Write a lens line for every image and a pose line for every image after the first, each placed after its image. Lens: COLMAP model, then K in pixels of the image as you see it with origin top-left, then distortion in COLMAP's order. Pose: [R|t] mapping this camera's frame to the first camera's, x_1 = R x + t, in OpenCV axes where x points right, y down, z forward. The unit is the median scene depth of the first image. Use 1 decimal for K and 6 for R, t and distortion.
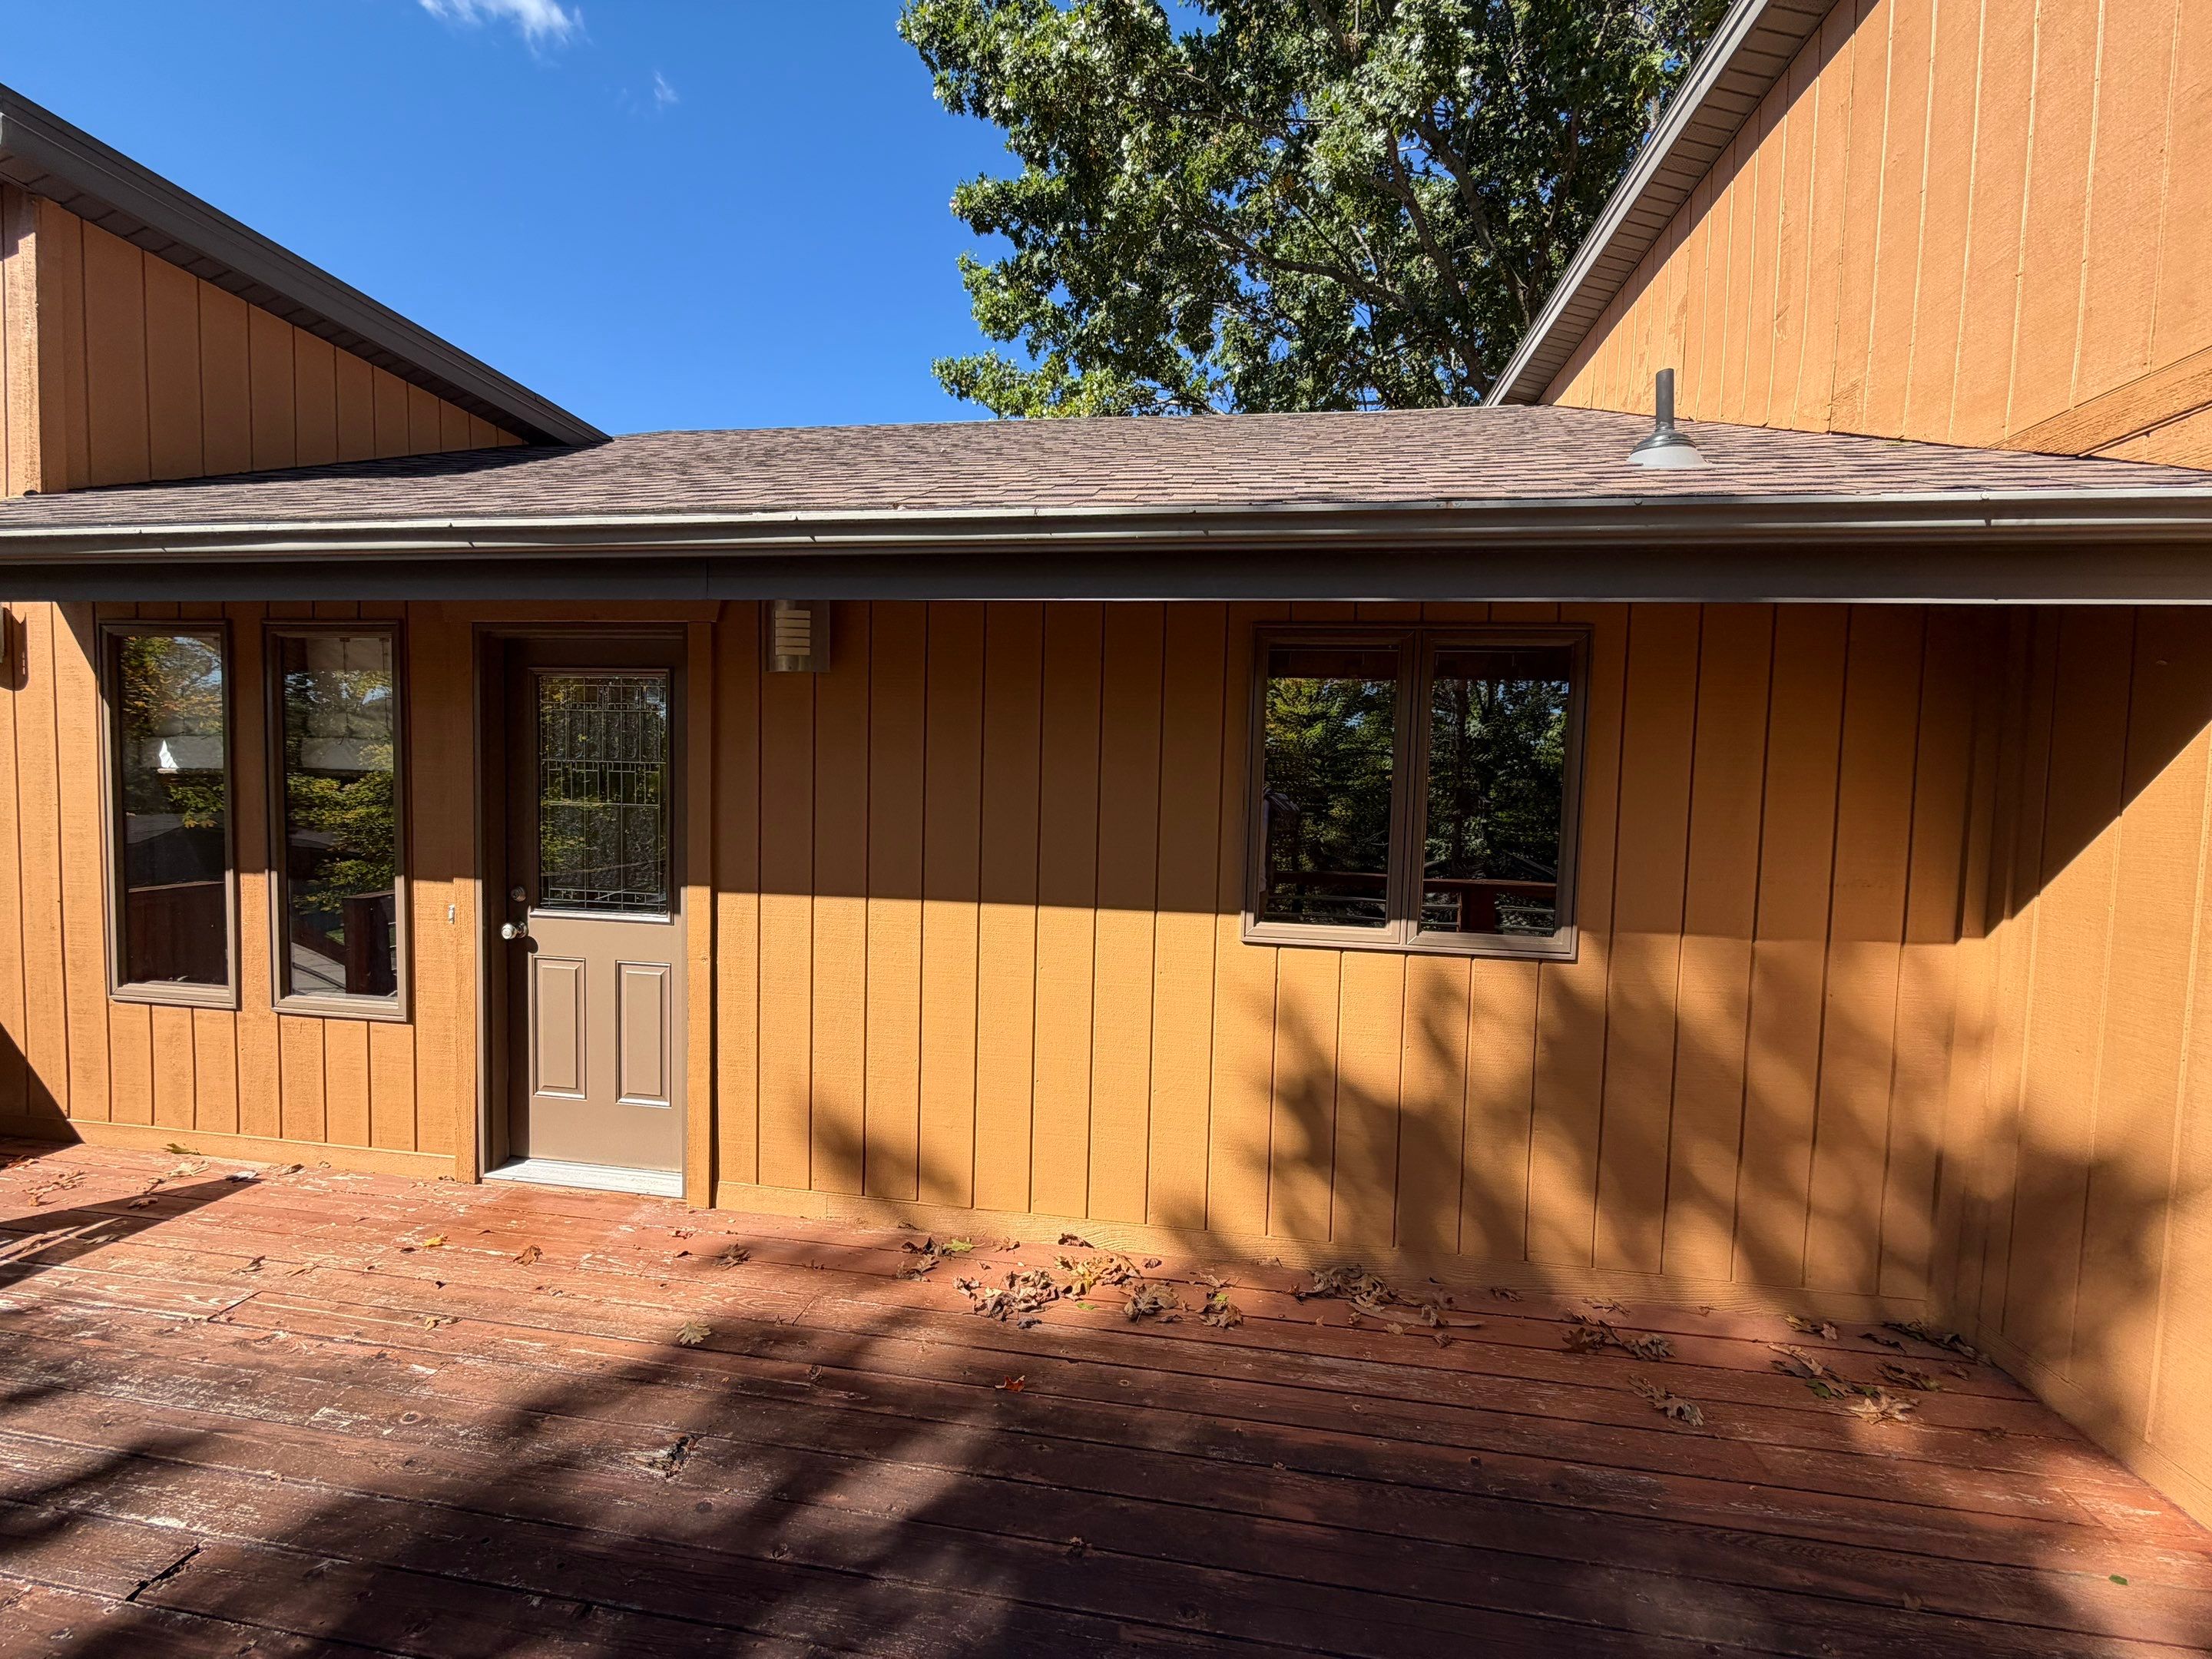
lens RADIAL K [[881.7, 0, 1086.6], [0, 881.7, 831.6], [0, 0, 1]] dist [-0.000268, 0.000340]
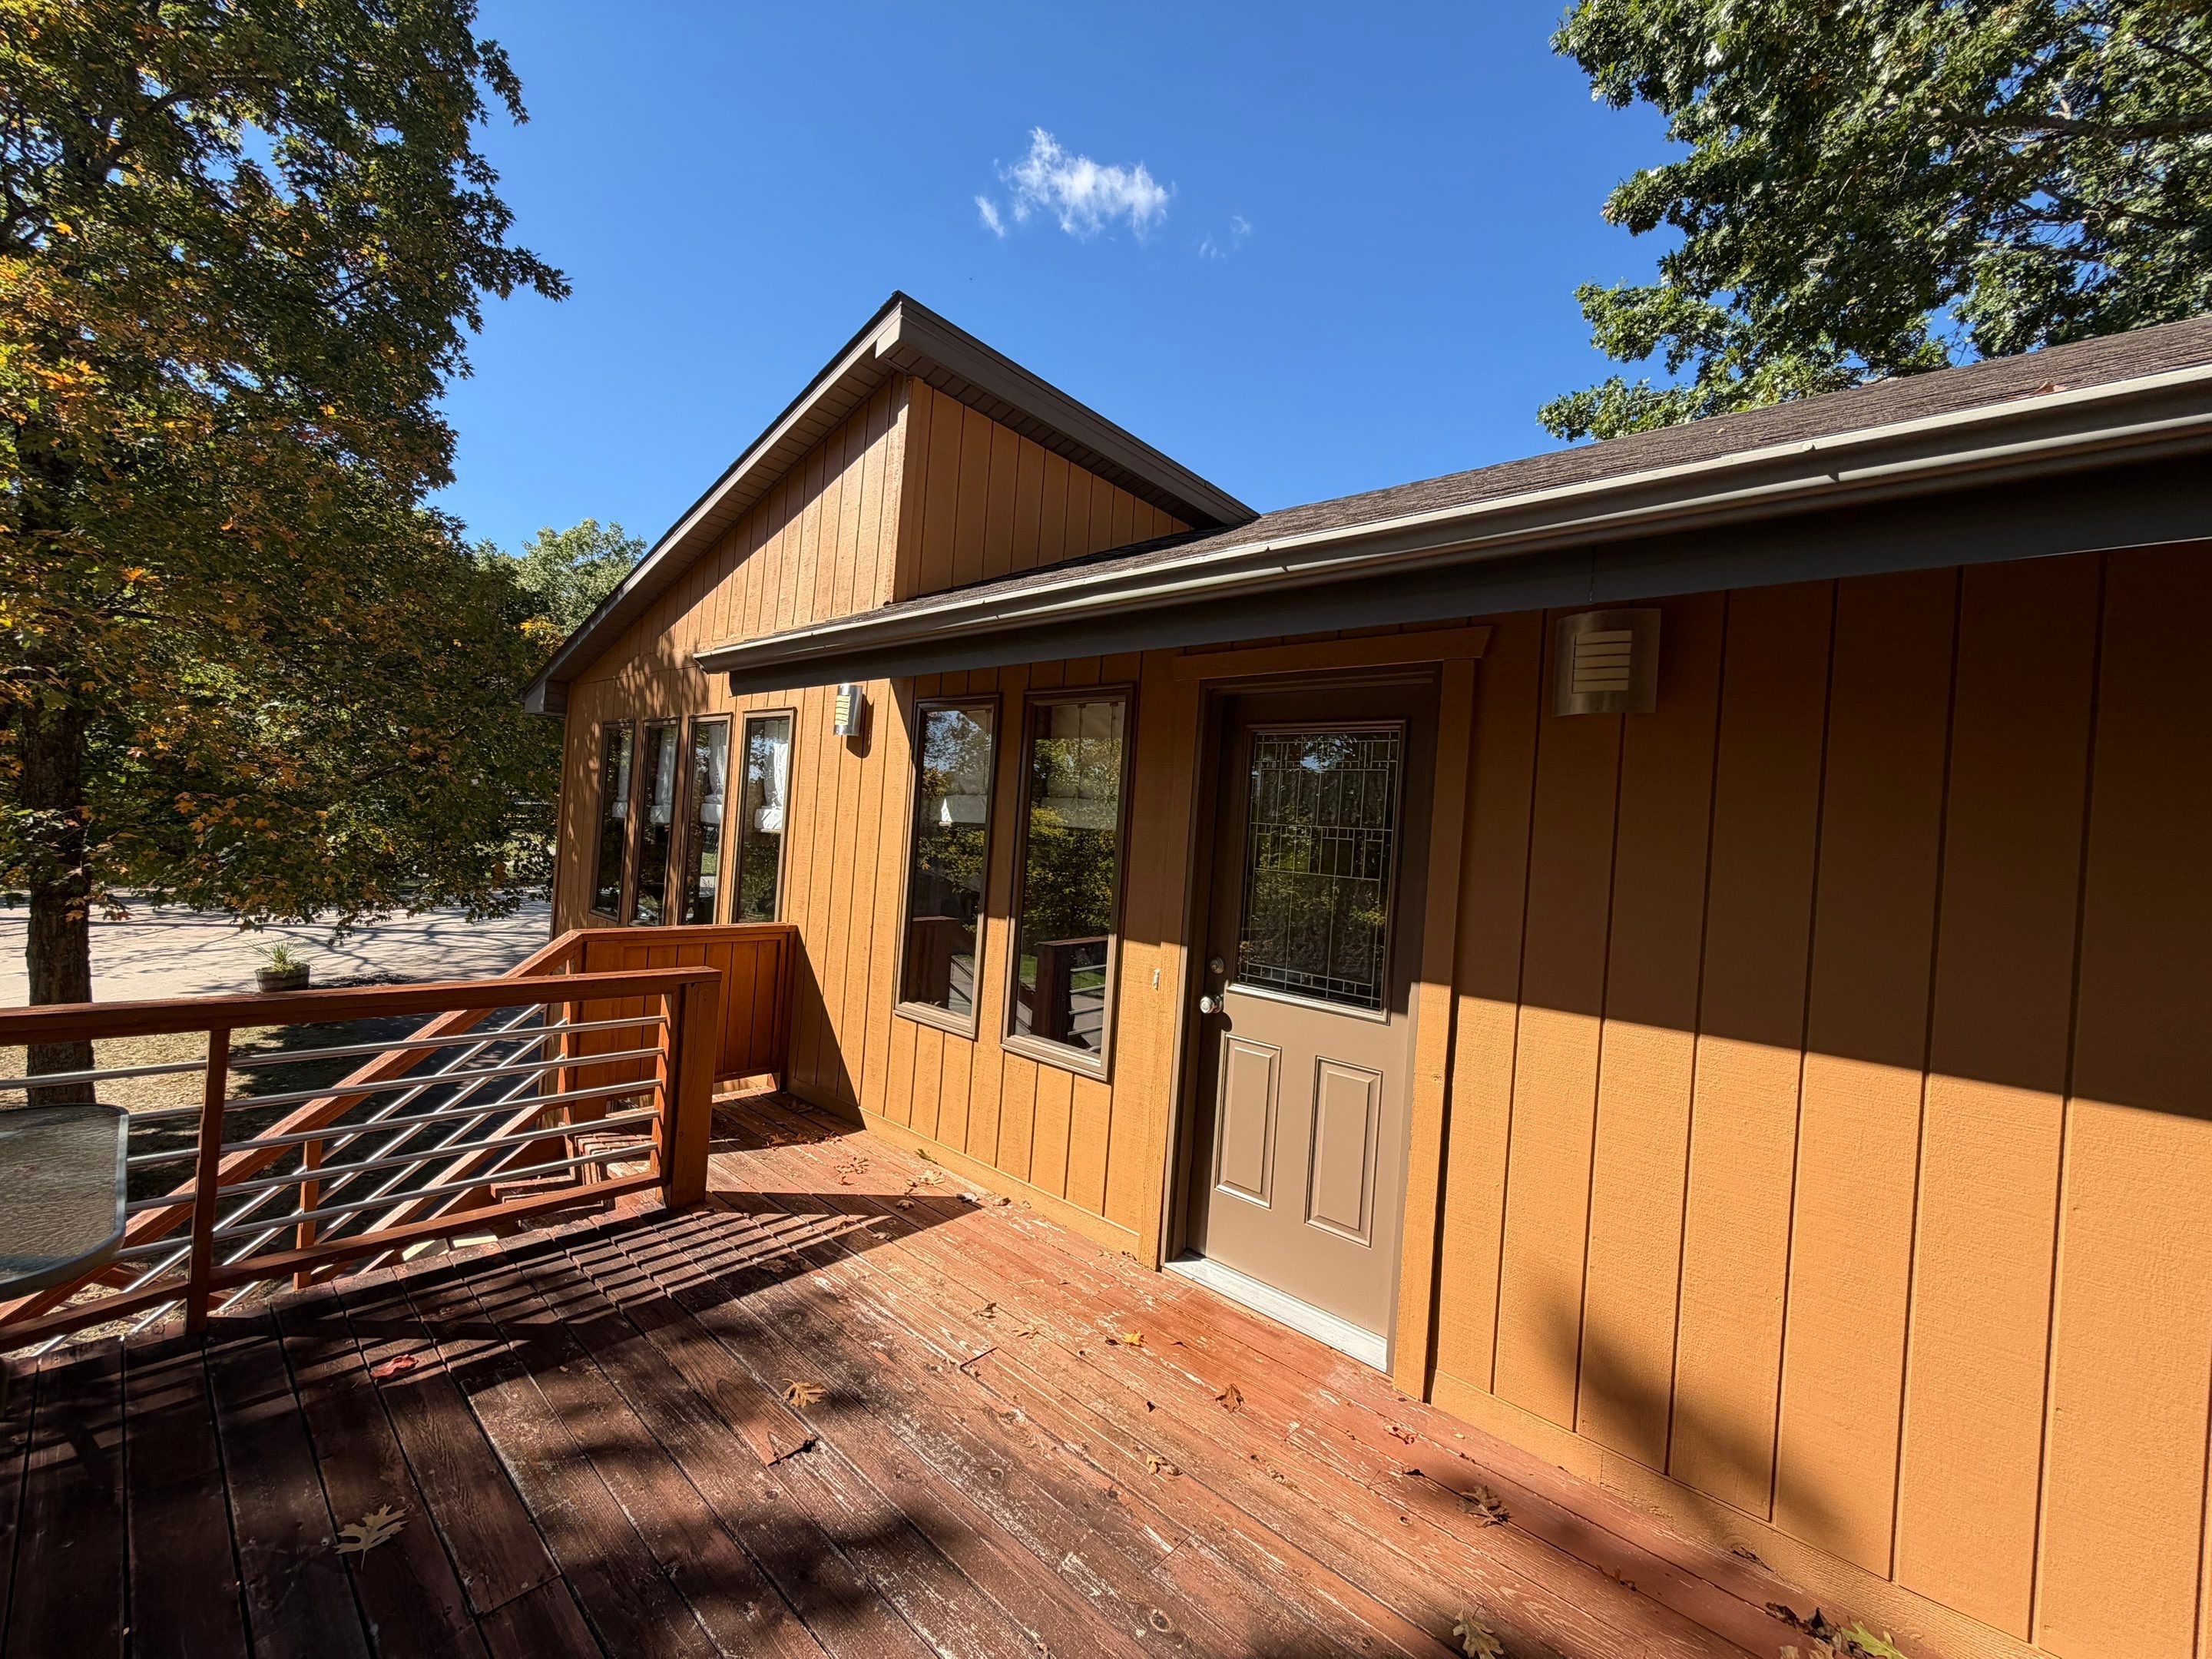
lens RADIAL K [[881.7, 0, 1086.6], [0, 881.7, 831.6], [0, 0, 1]] dist [-0.000268, 0.000340]
pose [[0.831210, 0.031813, -0.555048, -0.249276], [-0.077681, 0.995214, -0.059289, -0.004155], [0.550505, 0.092398, 0.829703, 0.138995]]
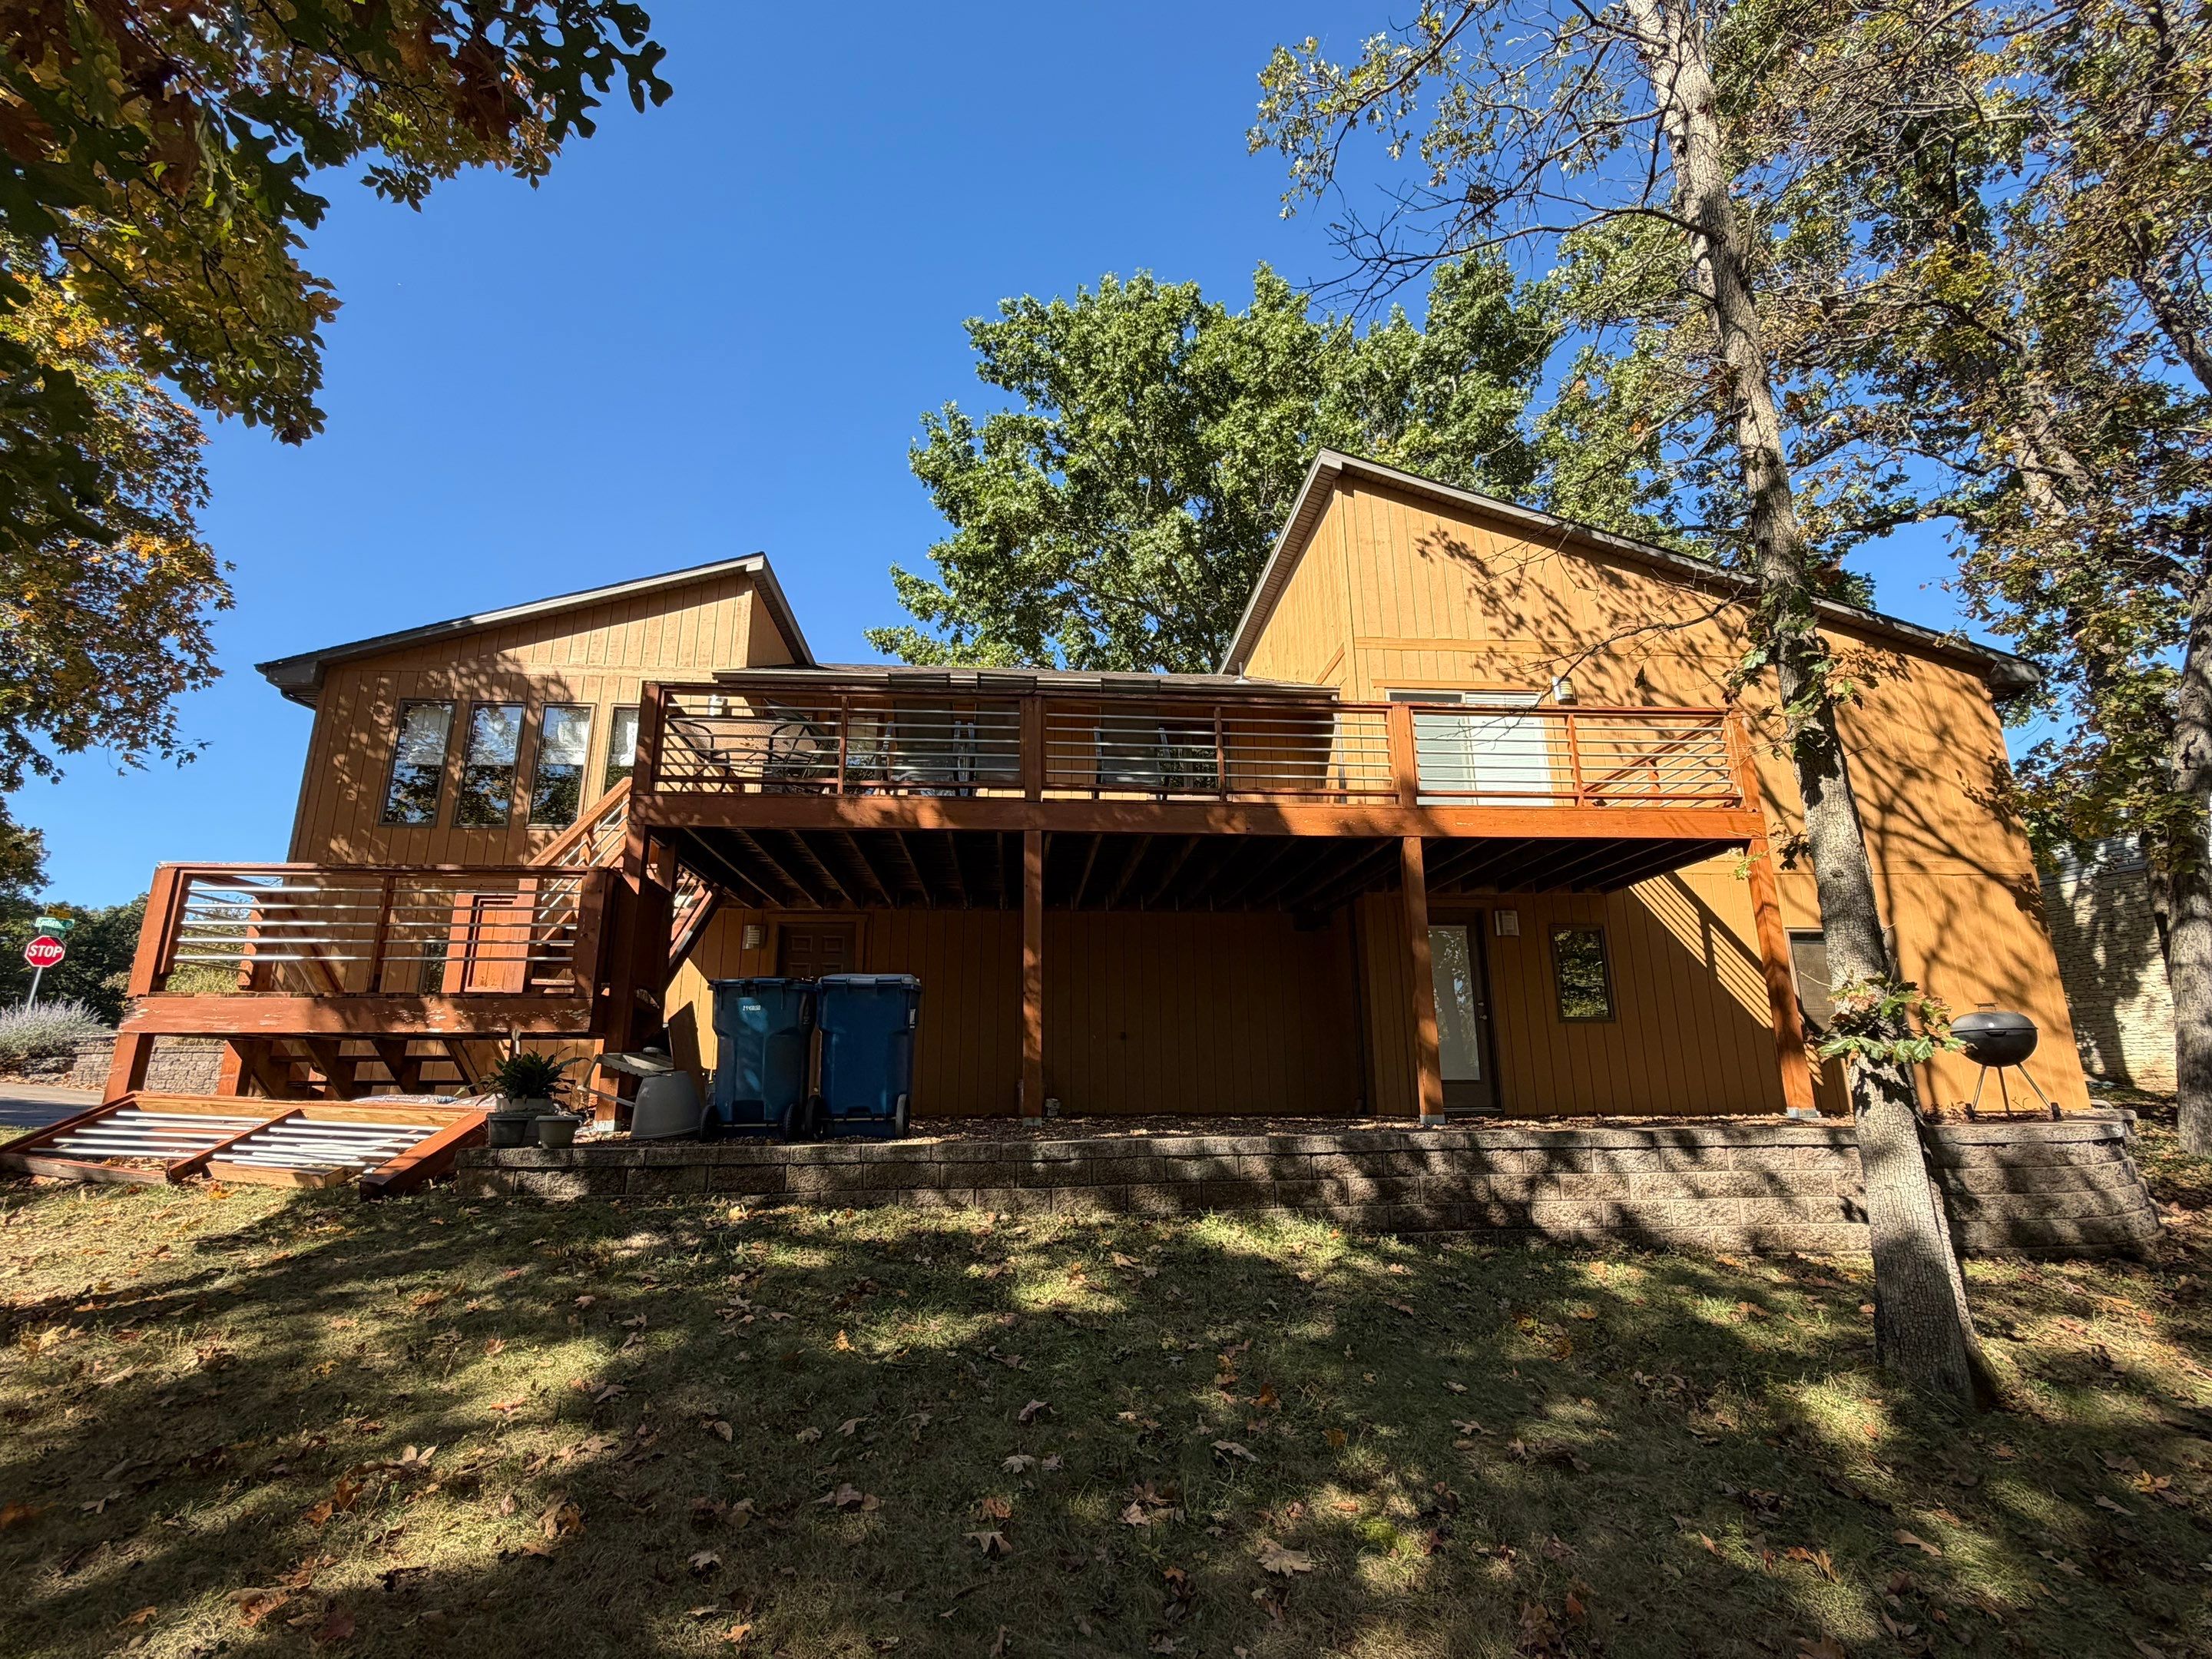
lens RADIAL K [[881.7, 0, 1086.6], [0, 881.7, 831.6], [0, 0, 1]] dist [-0.000268, 0.000340]
pose [[0.977690, 0.021502, 0.208951, -0.695797], [0.034705, 0.964541, -0.261641, 1.006929], [-0.207168, 0.263056, 0.942276, -1.974724]]
